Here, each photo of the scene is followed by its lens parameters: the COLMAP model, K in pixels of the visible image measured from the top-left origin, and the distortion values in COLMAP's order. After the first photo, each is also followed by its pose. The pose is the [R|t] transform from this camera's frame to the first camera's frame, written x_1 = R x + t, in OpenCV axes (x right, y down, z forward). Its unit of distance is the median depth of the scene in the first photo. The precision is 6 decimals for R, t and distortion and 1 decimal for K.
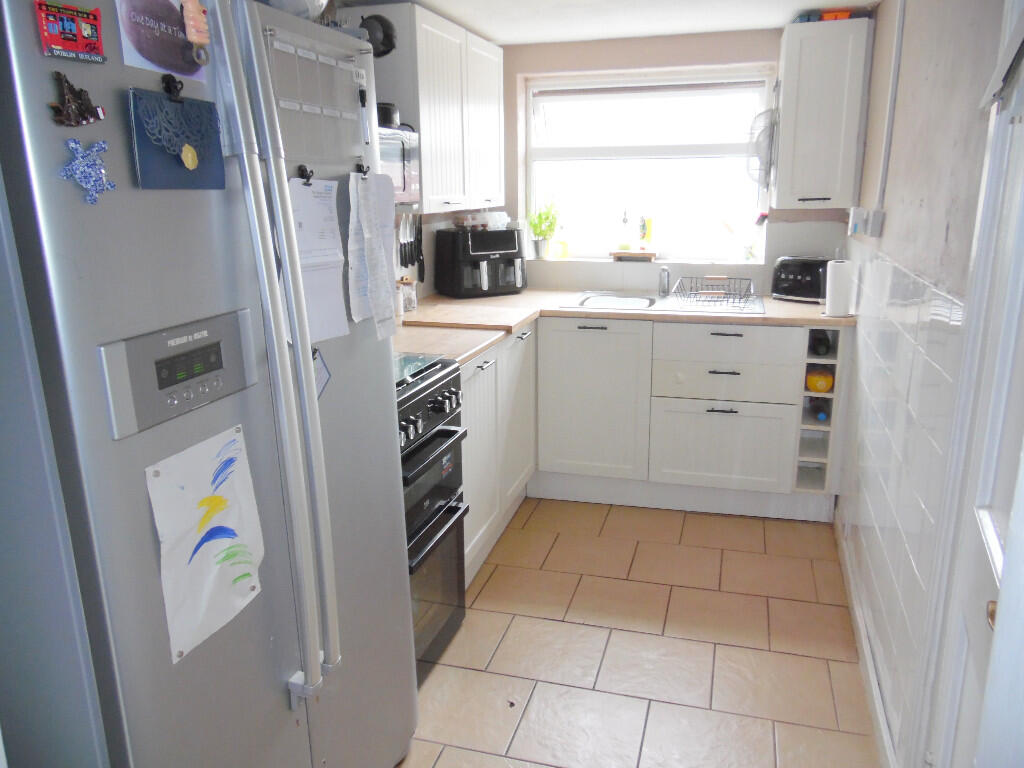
lens RADIAL K [[763.1, 0, 514.0], [0, 763.1, 387.1], [0, 0, 1]] dist [-0.003748, -0.007825]
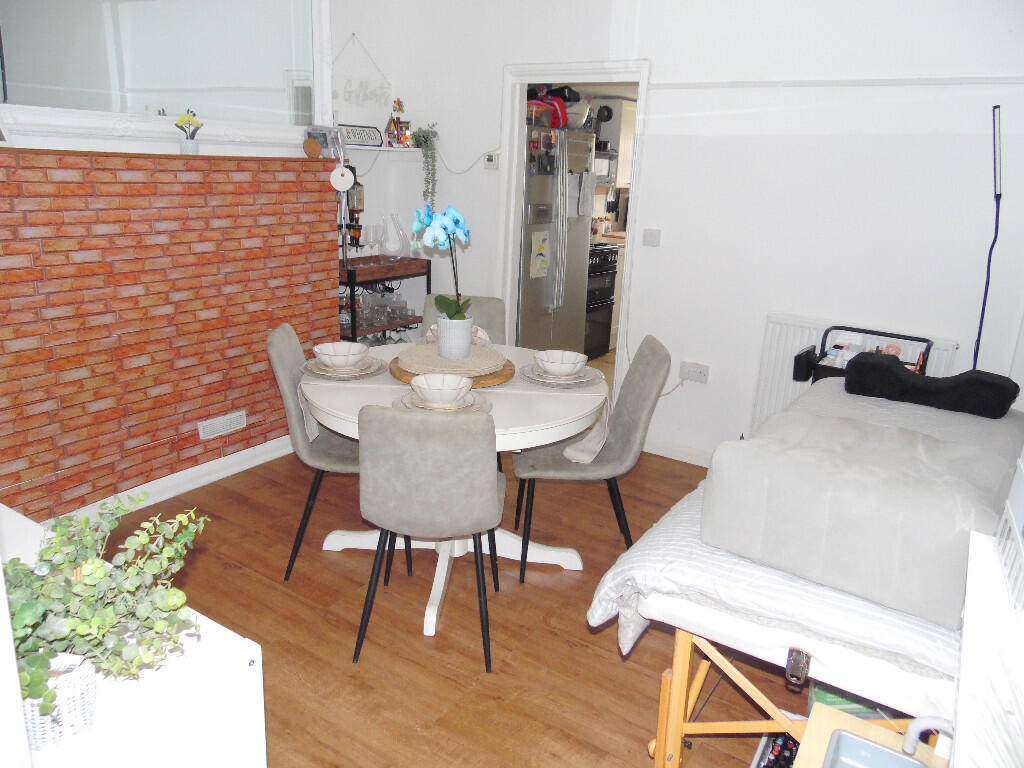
lens RADIAL K [[763.1, 0, 511.9], [0, 763.1, 383.3], [0, 0, 1]] dist [-0.003748, -0.007825]
pose [[0.949688, 0.134569, -0.282814, 0.763037], [-0.129008, 0.990904, 0.038285, 0.760144], [0.285394, 0.000126, 0.958410, -3.151462]]
